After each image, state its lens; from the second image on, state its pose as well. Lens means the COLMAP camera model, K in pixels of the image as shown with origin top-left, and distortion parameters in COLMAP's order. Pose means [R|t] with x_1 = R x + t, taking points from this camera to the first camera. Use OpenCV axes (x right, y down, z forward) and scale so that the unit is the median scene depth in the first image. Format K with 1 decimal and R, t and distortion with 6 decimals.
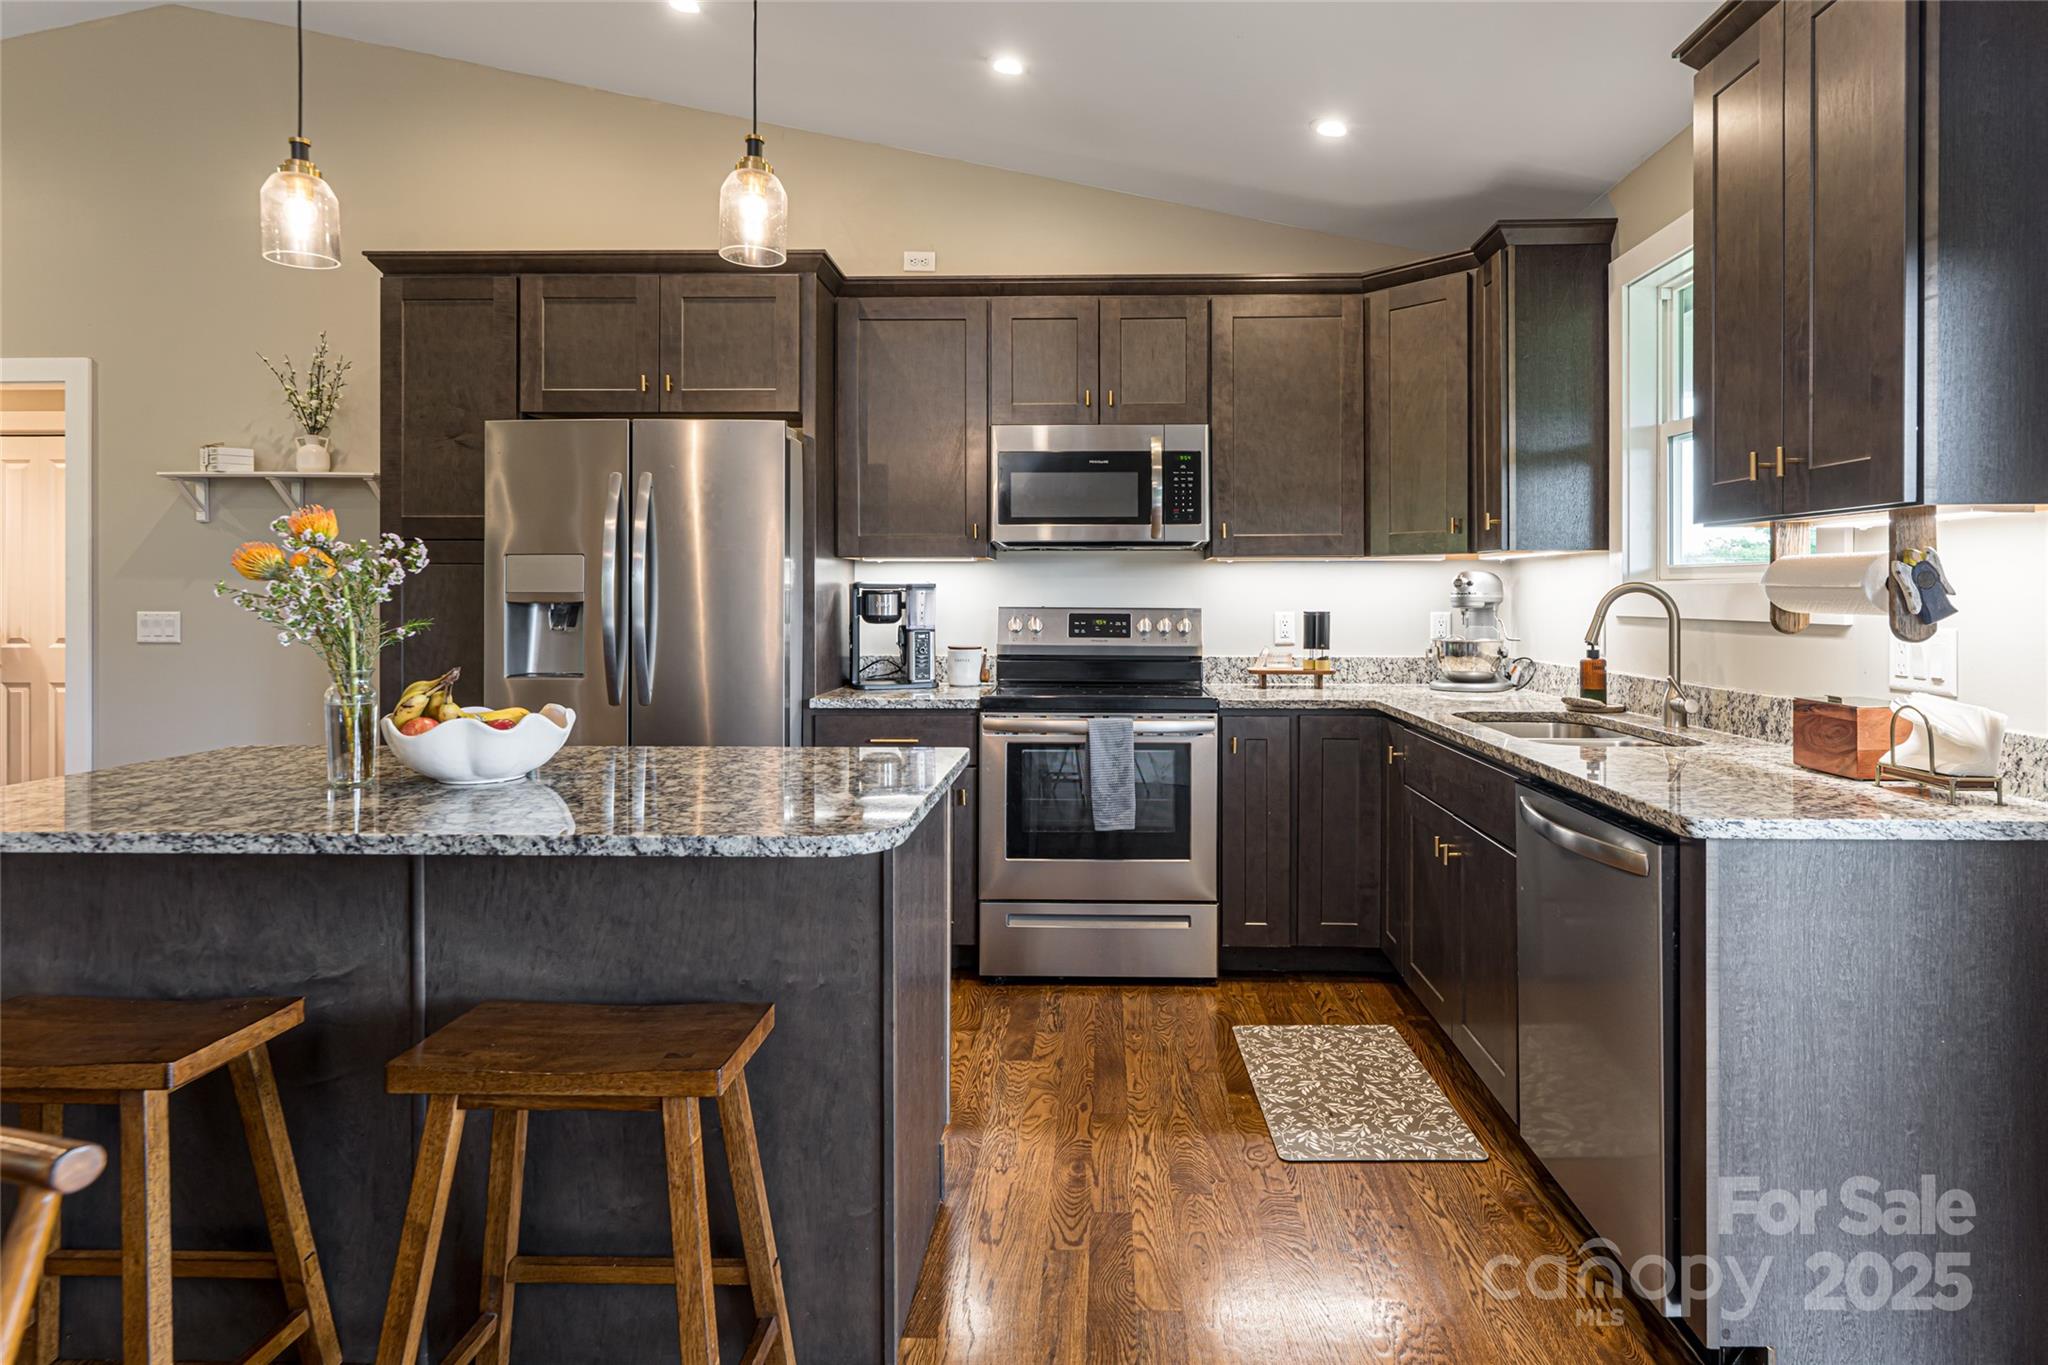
lens RADIAL K [[1081.2, 0, 1025.5], [0, 1081.2, 590.6], [0, 0, 1]] dist [-0.000433, 0.000712]
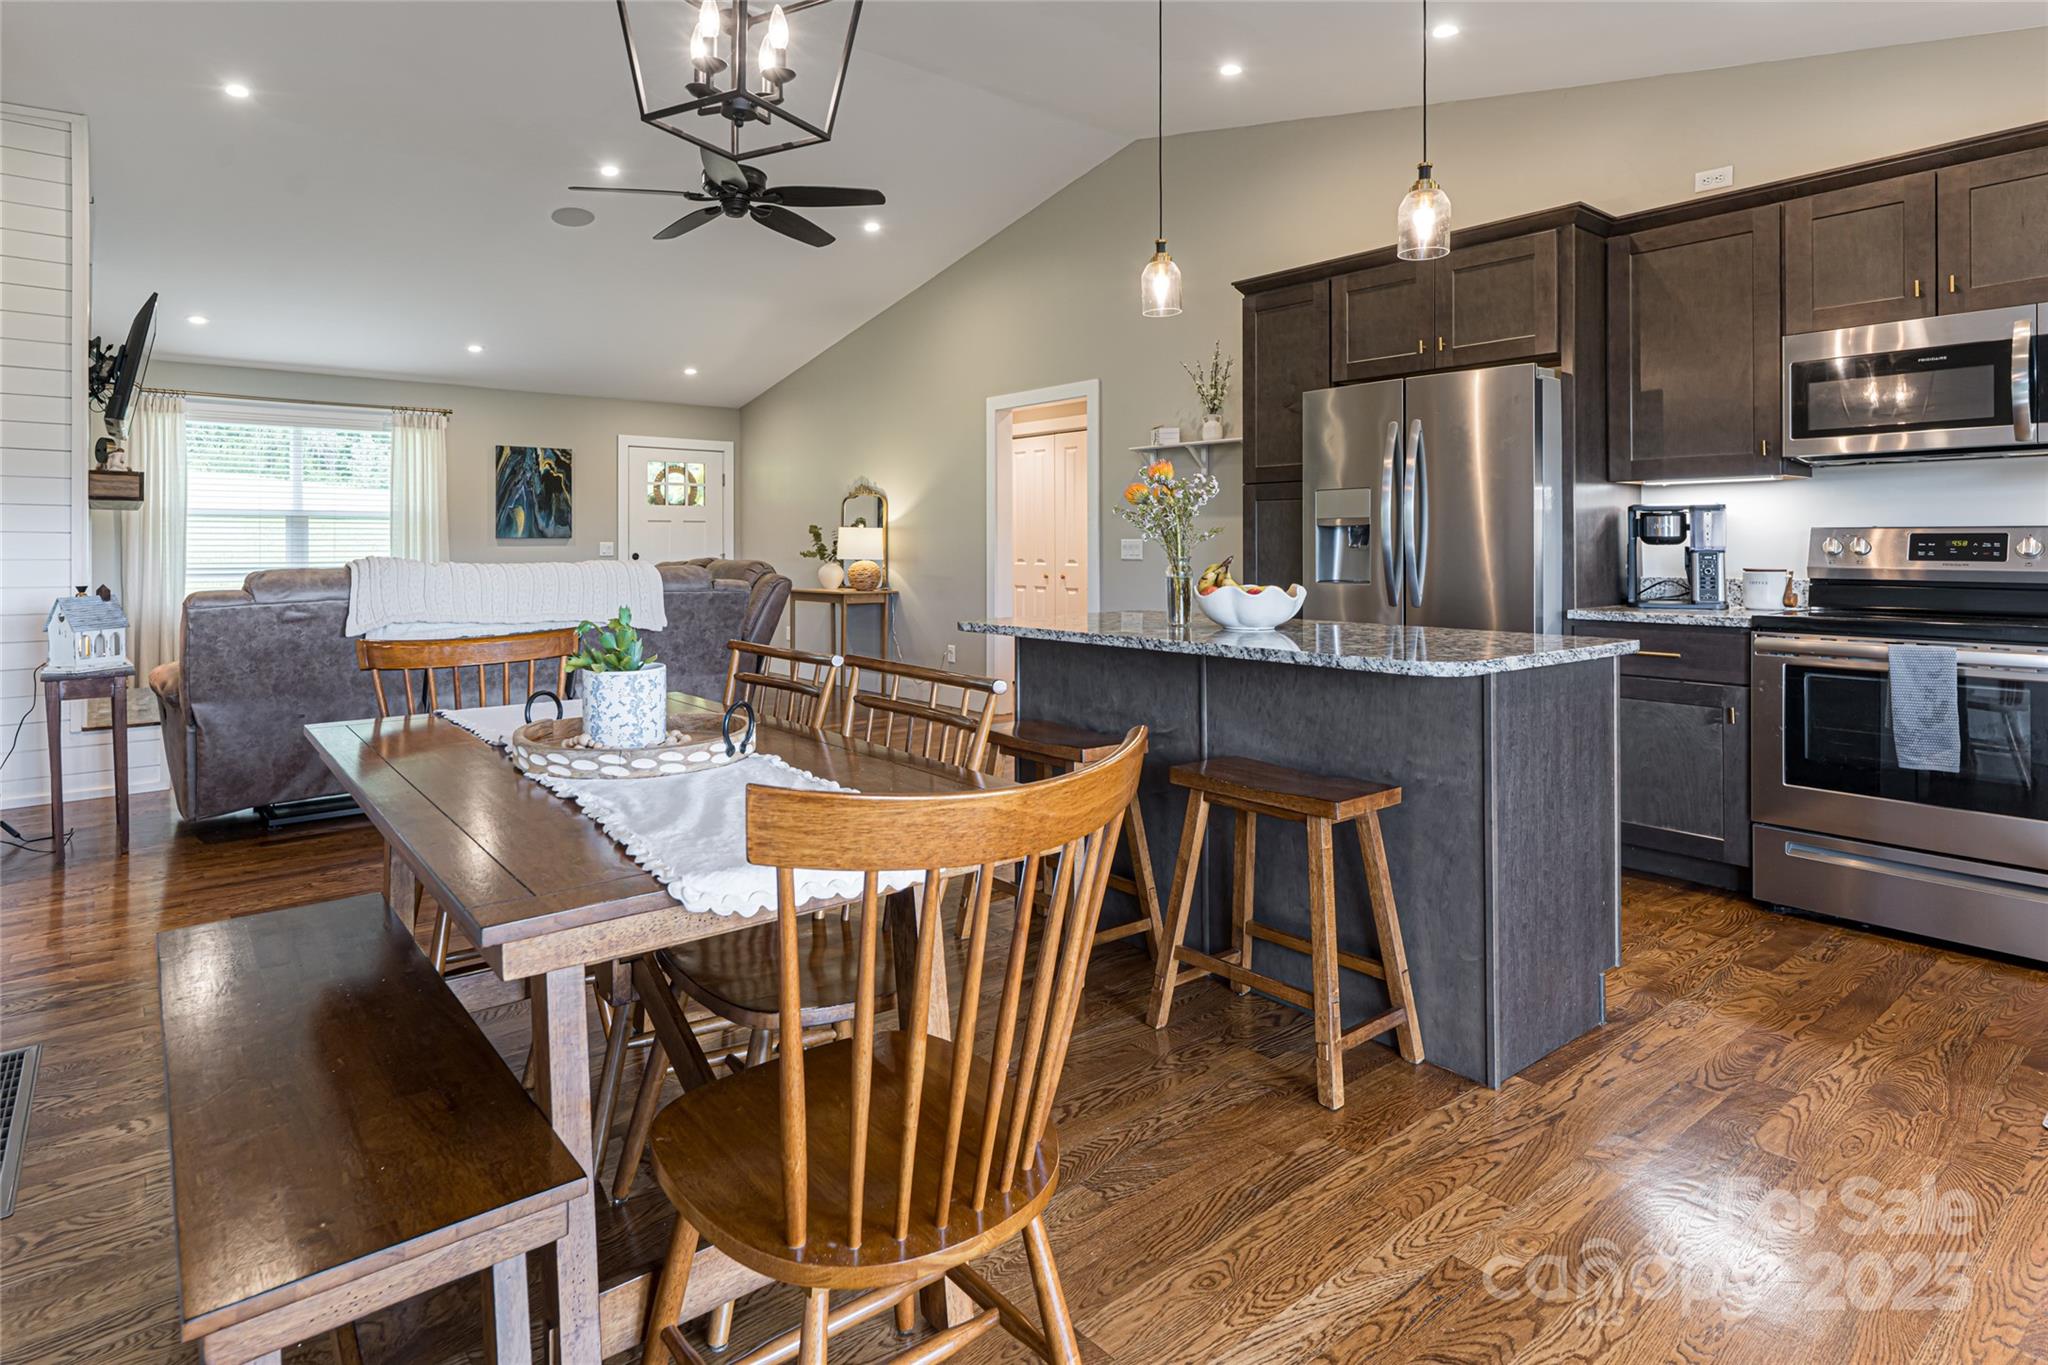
lens RADIAL K [[1073.4, 0, 936.9], [0, 1073.4, 542.7], [0, 0, 1]] dist [0.001942, 0.001126]
pose [[0.620541, -0.002407, -0.784170, 0.265028], [0.001622, 0.999997, -0.001787, 0.032233], [0.784172, -0.000163, 0.620543, -0.190940]]
